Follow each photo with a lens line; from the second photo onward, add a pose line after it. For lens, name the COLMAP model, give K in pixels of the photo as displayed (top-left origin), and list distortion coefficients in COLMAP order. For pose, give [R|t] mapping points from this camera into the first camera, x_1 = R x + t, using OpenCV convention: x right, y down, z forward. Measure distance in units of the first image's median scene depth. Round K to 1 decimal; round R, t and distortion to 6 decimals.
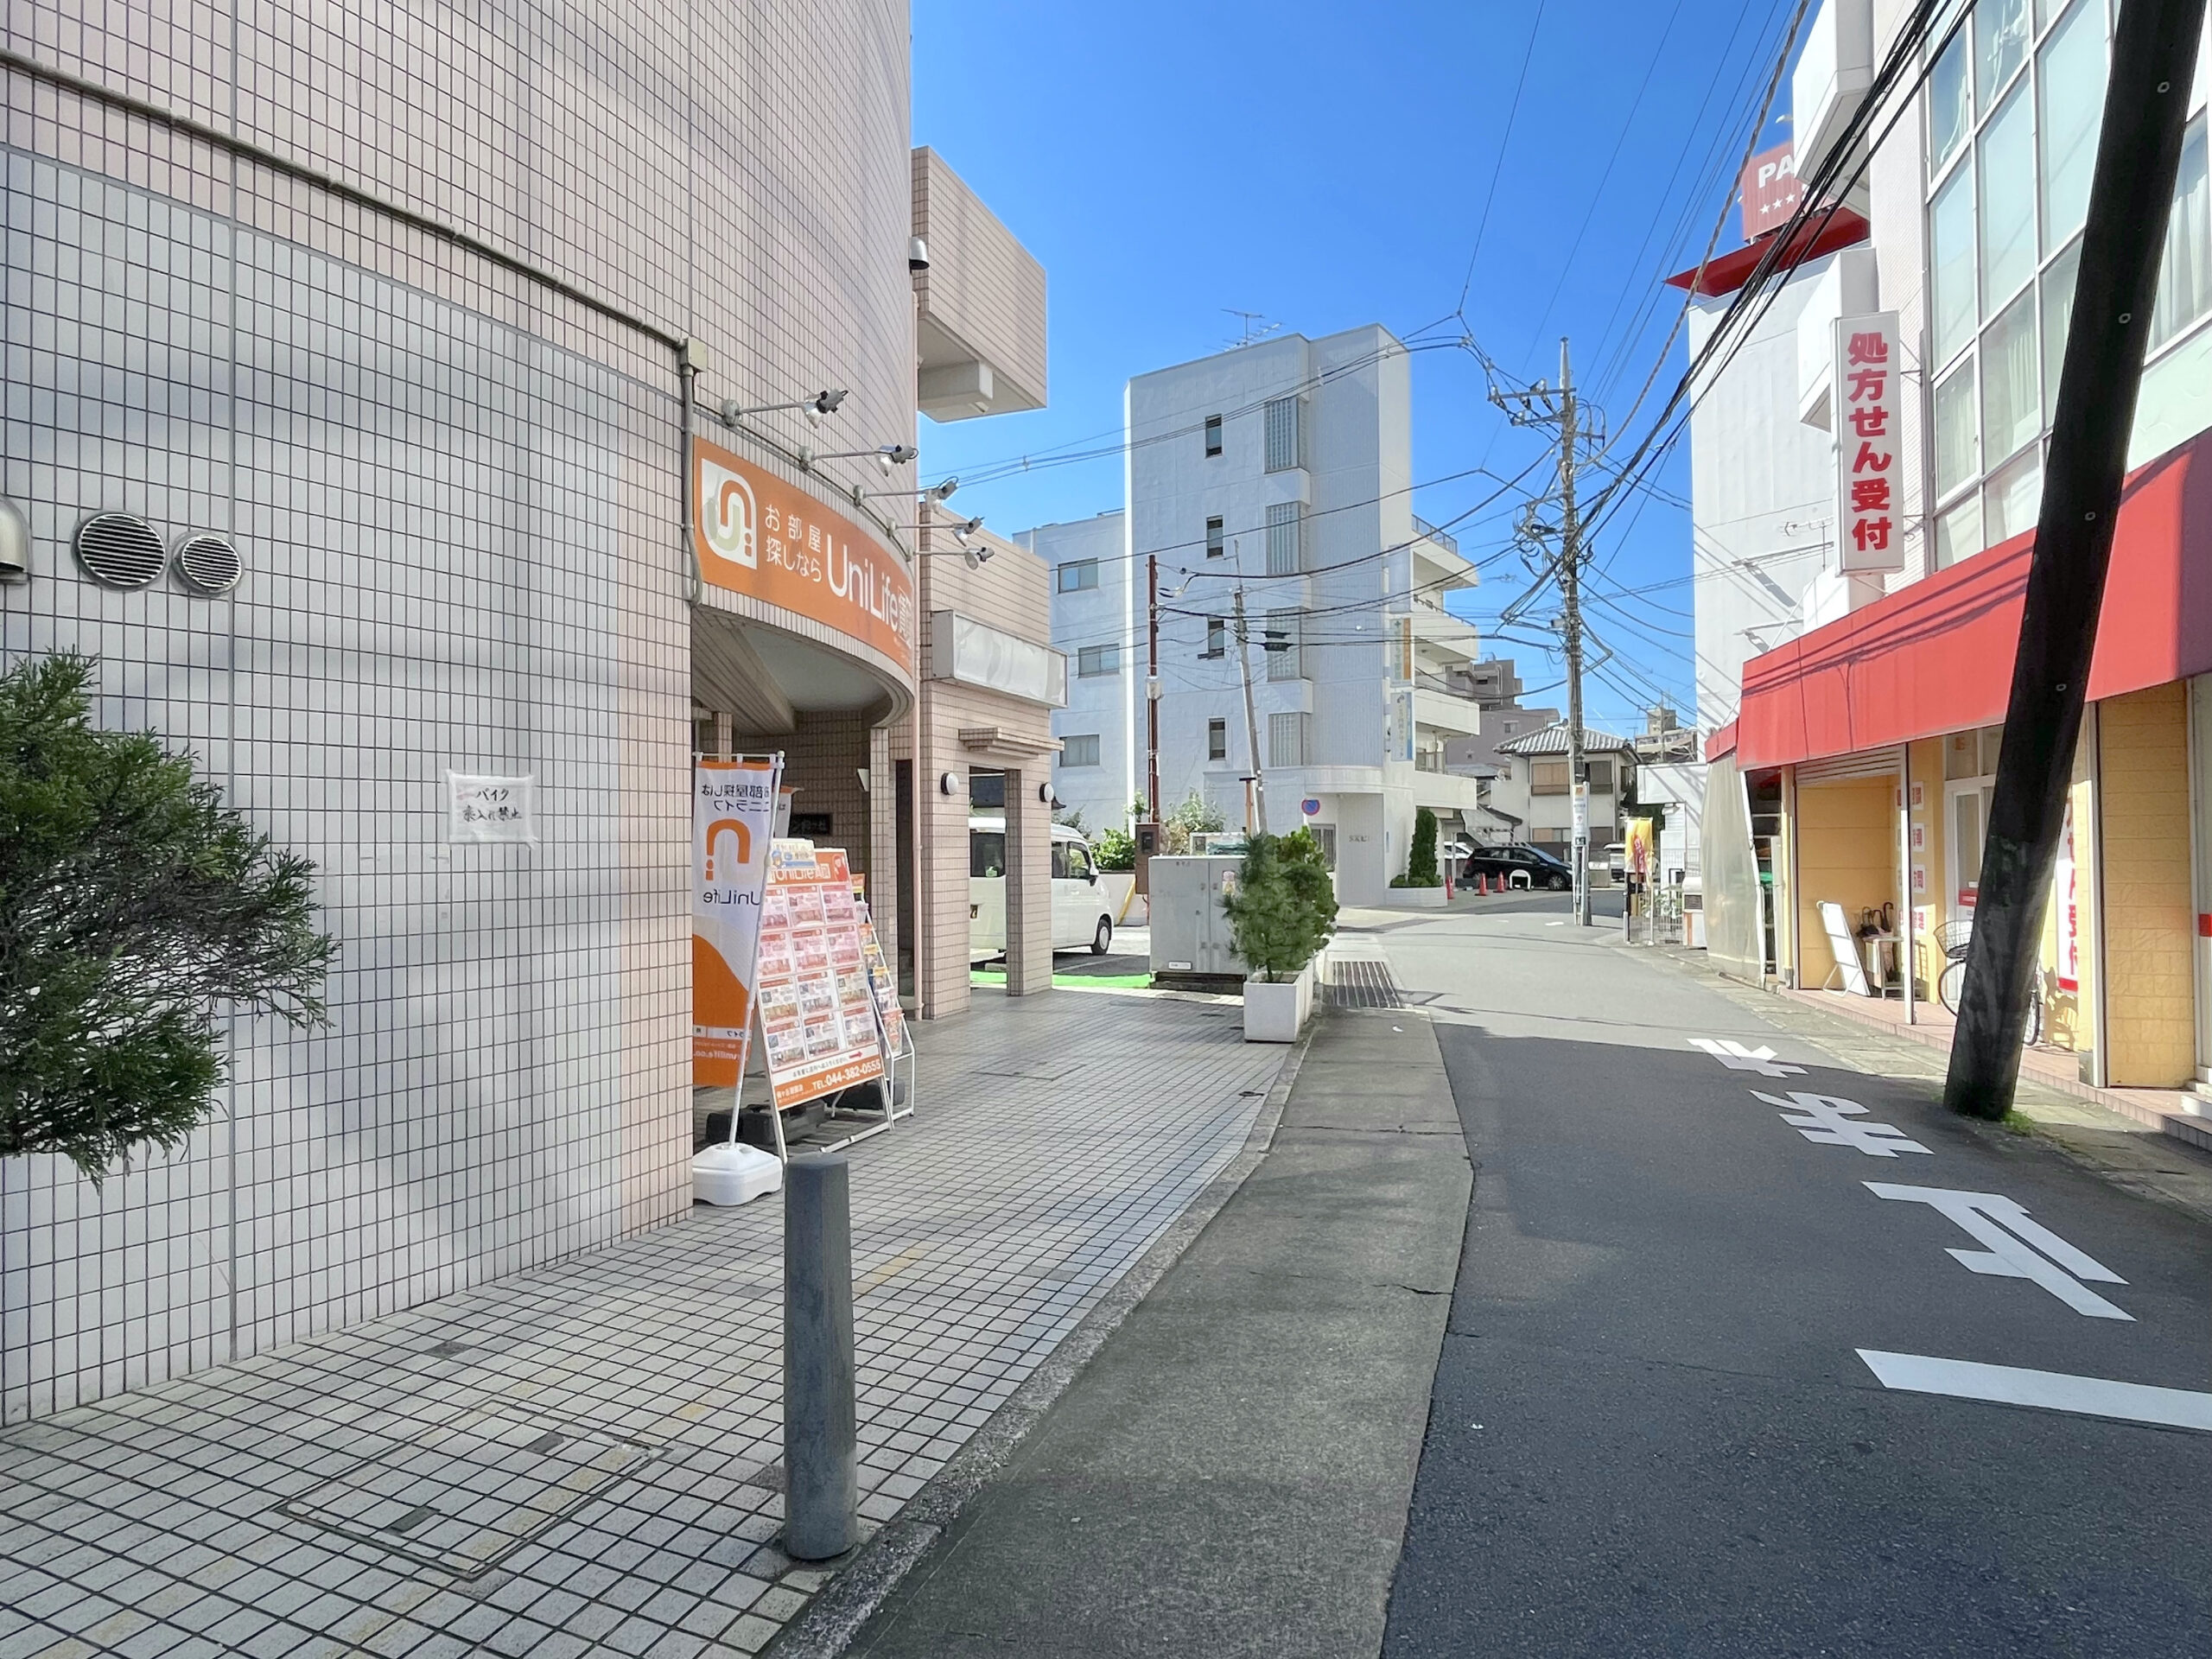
lens RADIAL K [[1243.7, 0, 1106.0], [0, 1243.7, 829.5], [0, 0, 1]] dist [-0.003824, -0.000557]
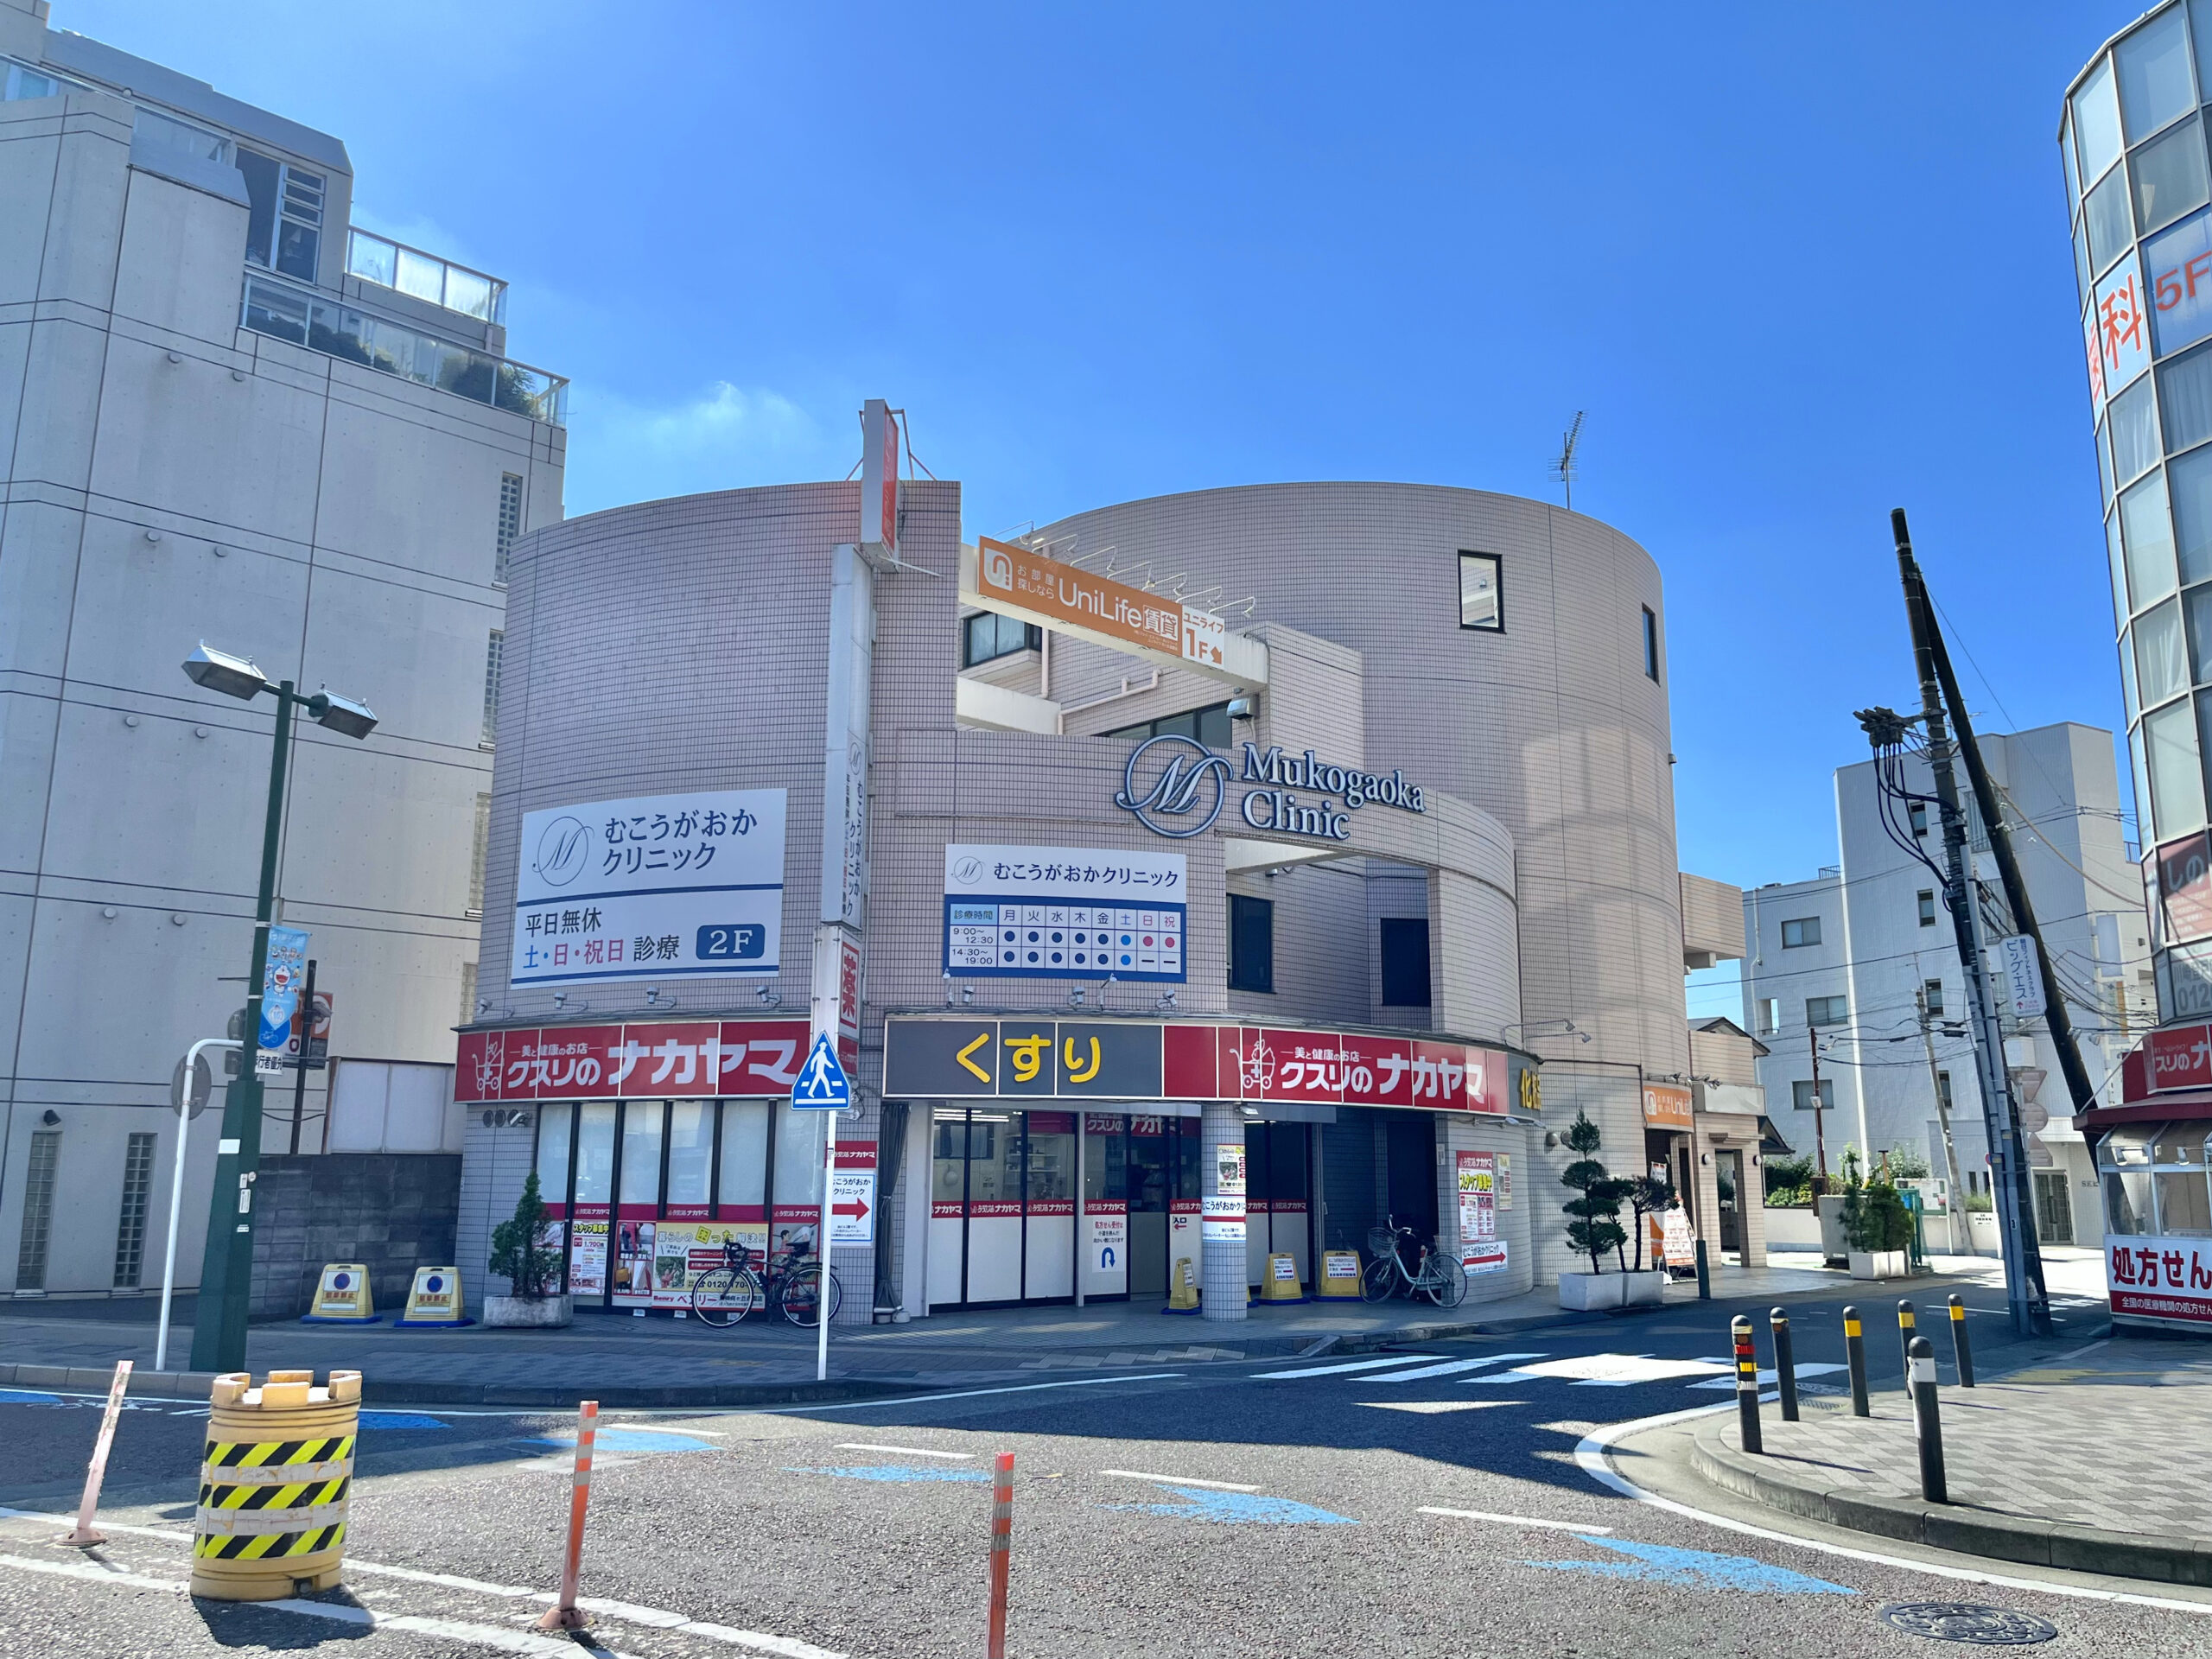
lens RADIAL K [[1719.6, 0, 1106.0], [0, 1719.6, 829.5], [0, 0, 1]] dist [0.031869, -0.000868]
pose [[0.906076, -0.068634, -0.417512, 0.234753], [-0.008088, 0.983766, -0.179274, -0.054781], [0.423039, 0.165812, 0.890811, -2.327759]]
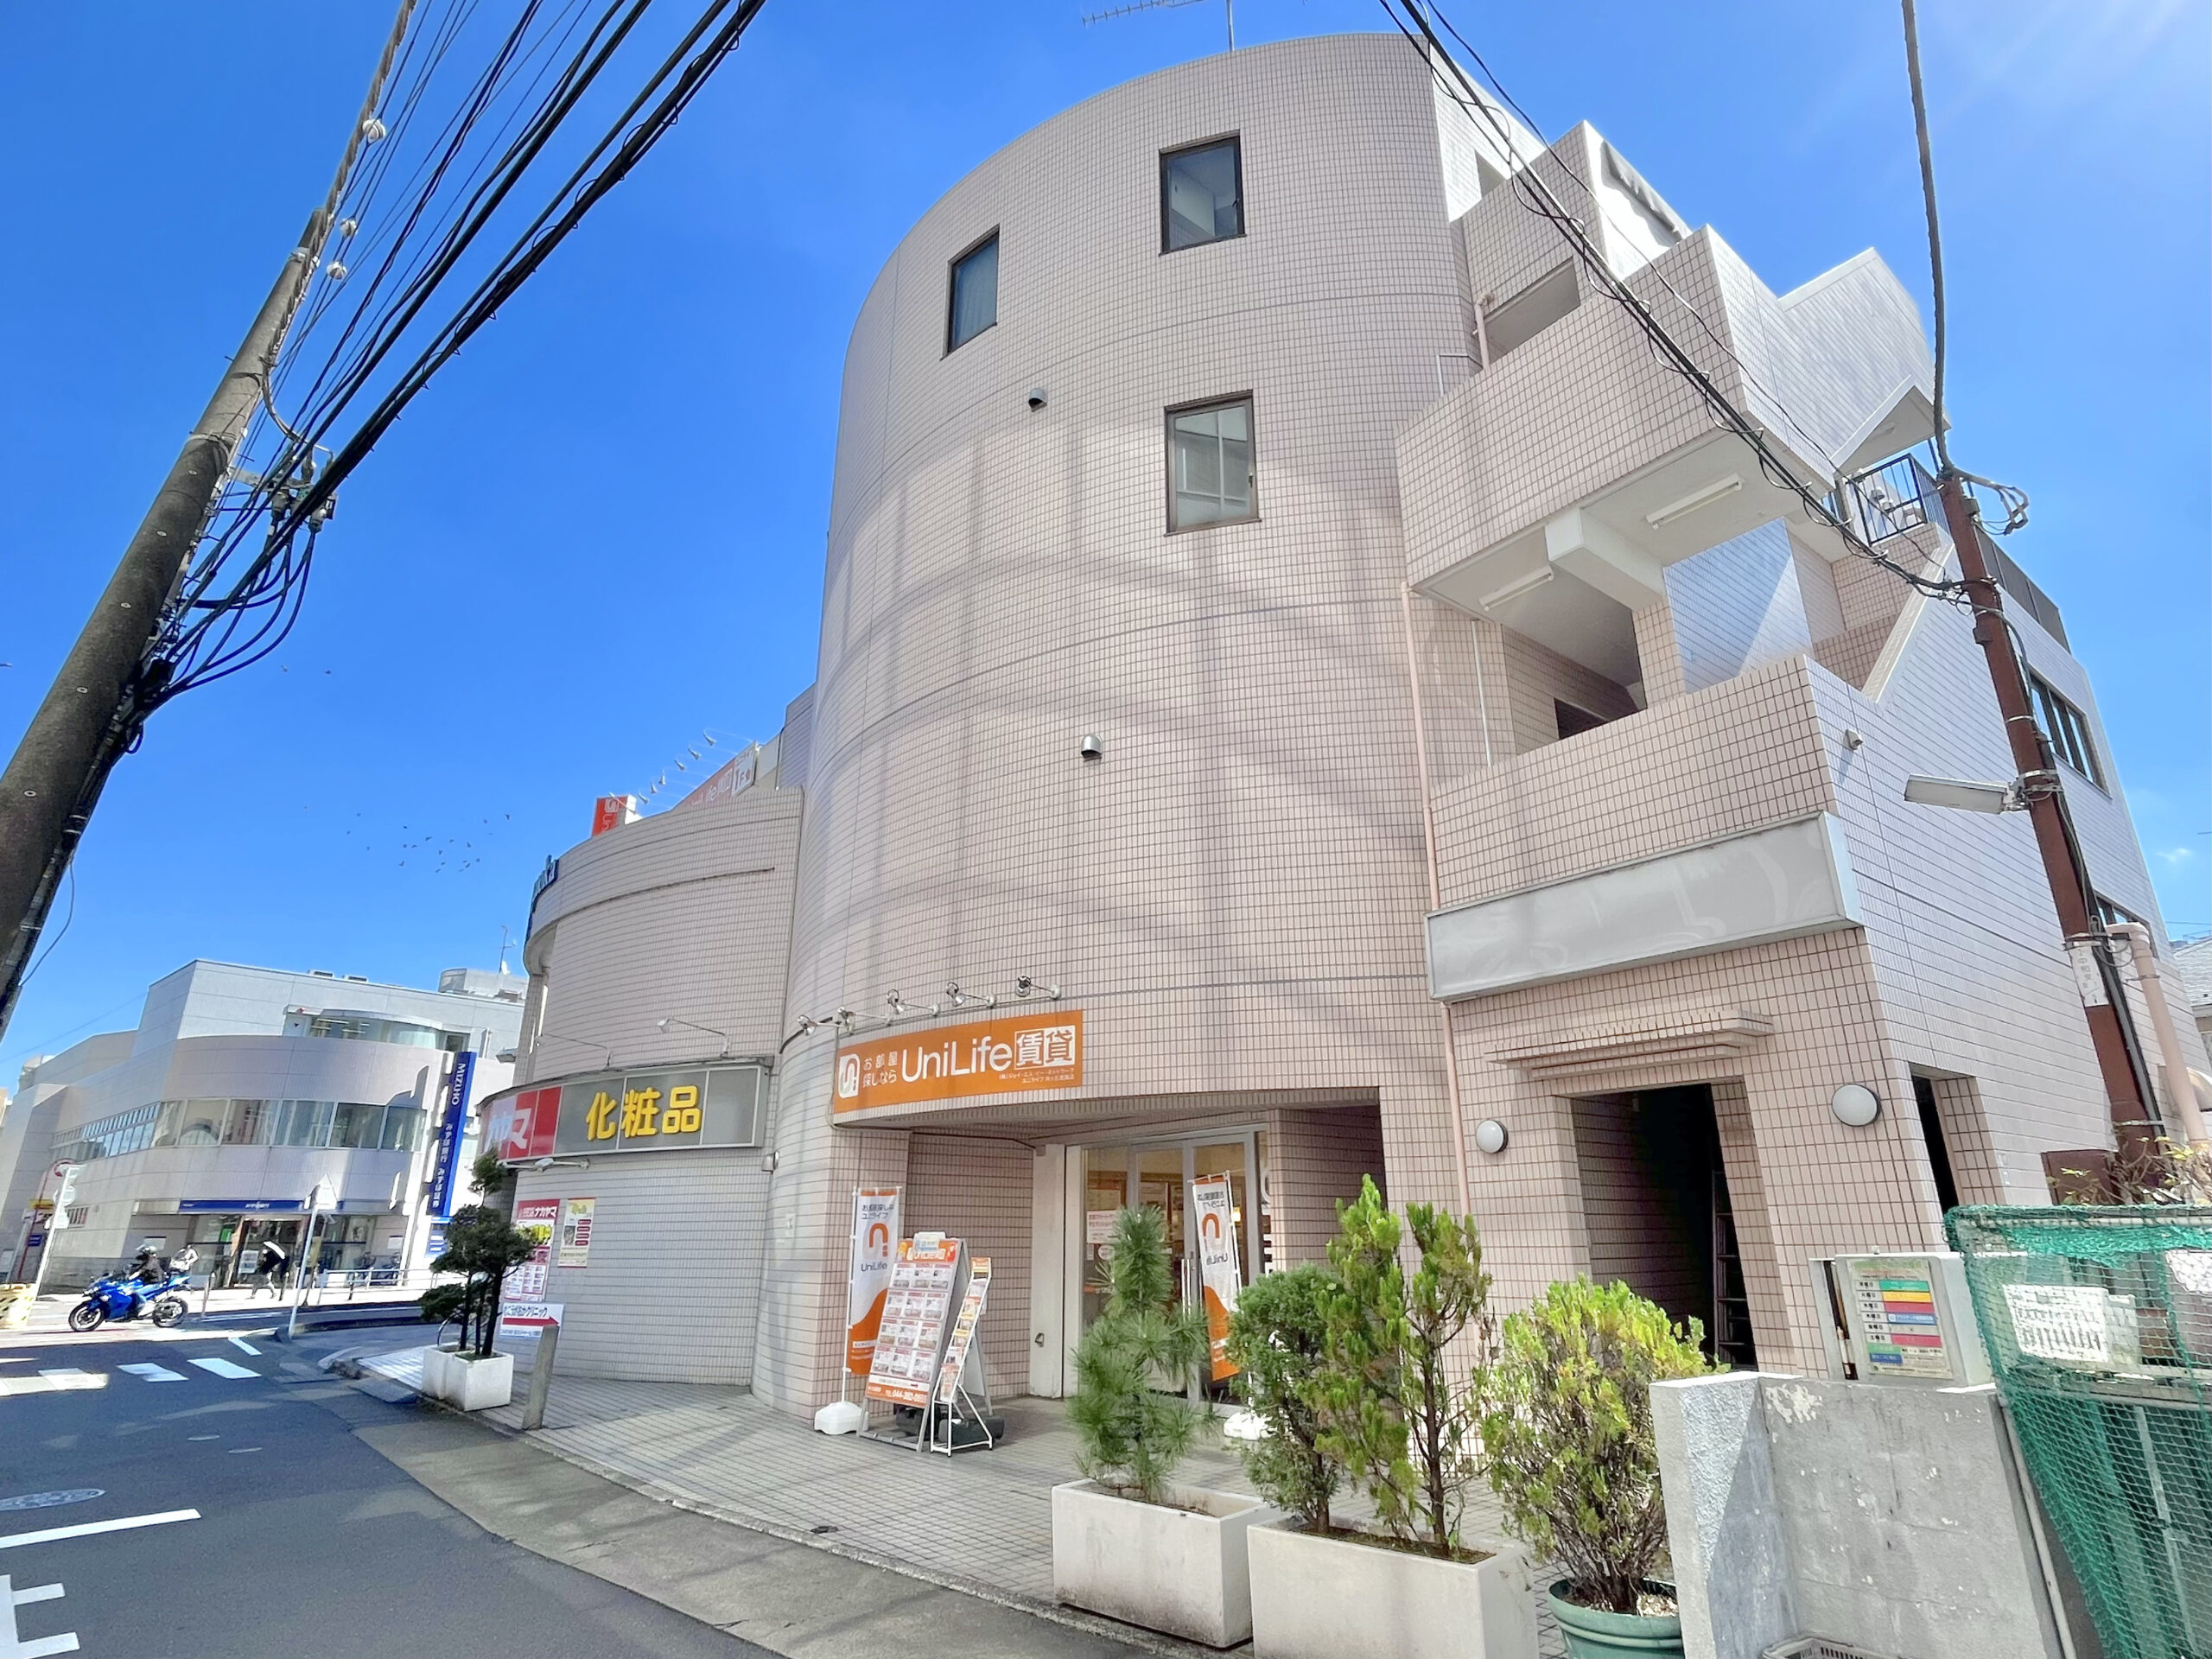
lens RADIAL K [[1161.7, 0, 1120.8], [0, 1161.7, 827.5], [0, 0, 1]] dist [-0.001968, -0.001266]
pose [[-0.512700, -0.275379, -0.813206, 0.616689], [0.026882, 0.941553, -0.335790, 0.015602], [0.858147, -0.194020, -0.475332, 1.244677]]
